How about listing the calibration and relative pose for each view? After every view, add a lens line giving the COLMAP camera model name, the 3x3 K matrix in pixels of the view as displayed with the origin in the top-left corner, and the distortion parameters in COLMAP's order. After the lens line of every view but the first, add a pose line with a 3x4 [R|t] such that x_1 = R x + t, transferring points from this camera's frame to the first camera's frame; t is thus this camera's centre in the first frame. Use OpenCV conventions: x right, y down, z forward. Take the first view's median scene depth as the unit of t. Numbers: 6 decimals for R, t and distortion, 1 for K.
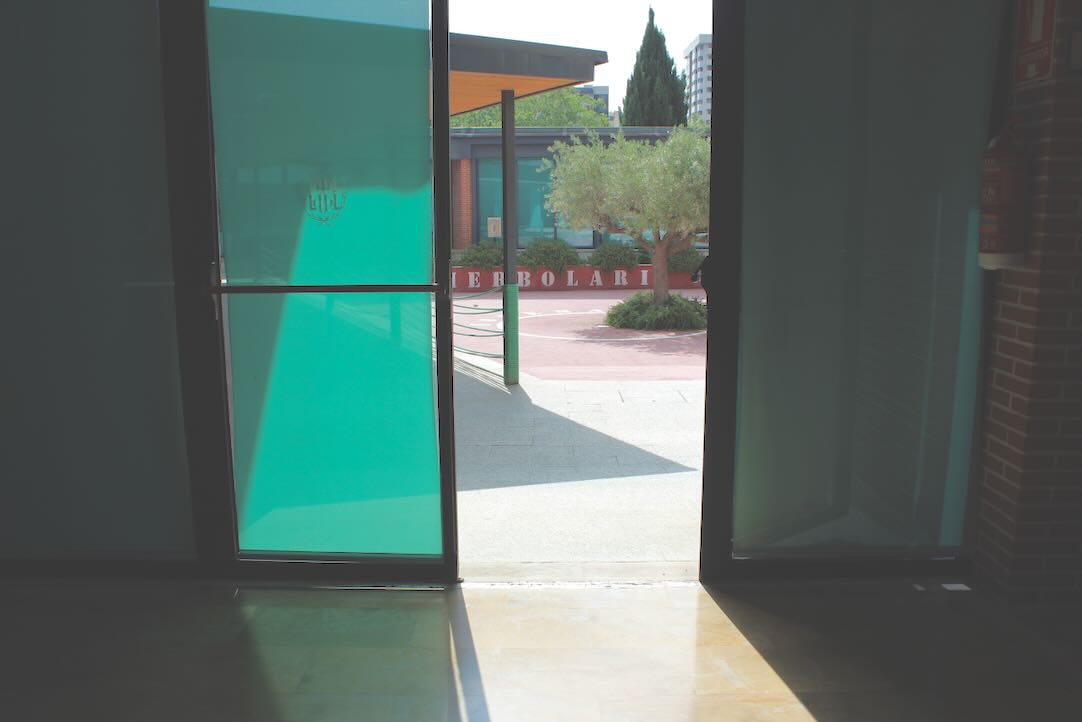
lens RADIAL K [[916.6, 0, 541.0], [0, 916.6, 361.0], [0, 0, 1]] dist [-0.180787, 0.138062]
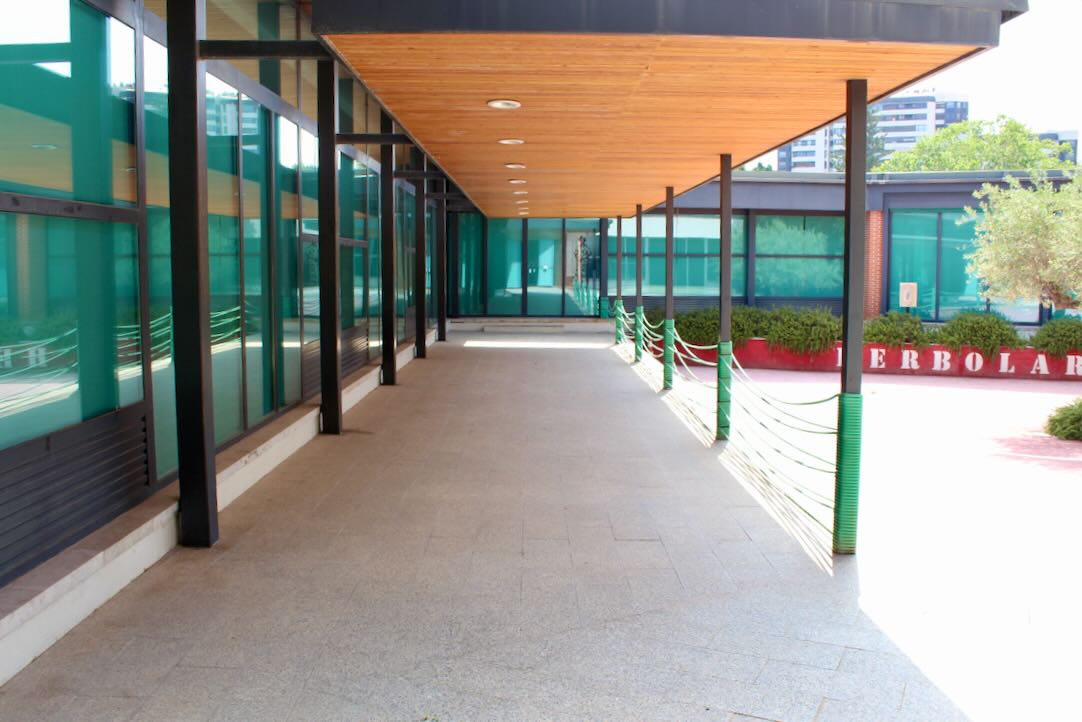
lens RADIAL K [[916.6, 0, 541.0], [0, 916.6, 361.0], [0, 0, 1]] dist [-0.180787, 0.138062]
pose [[0.887639, 0.054018, -0.457361, 0.025292], [-0.083631, 0.995492, -0.044733, -0.026050], [0.452883, 0.077956, 0.888155, 0.158402]]
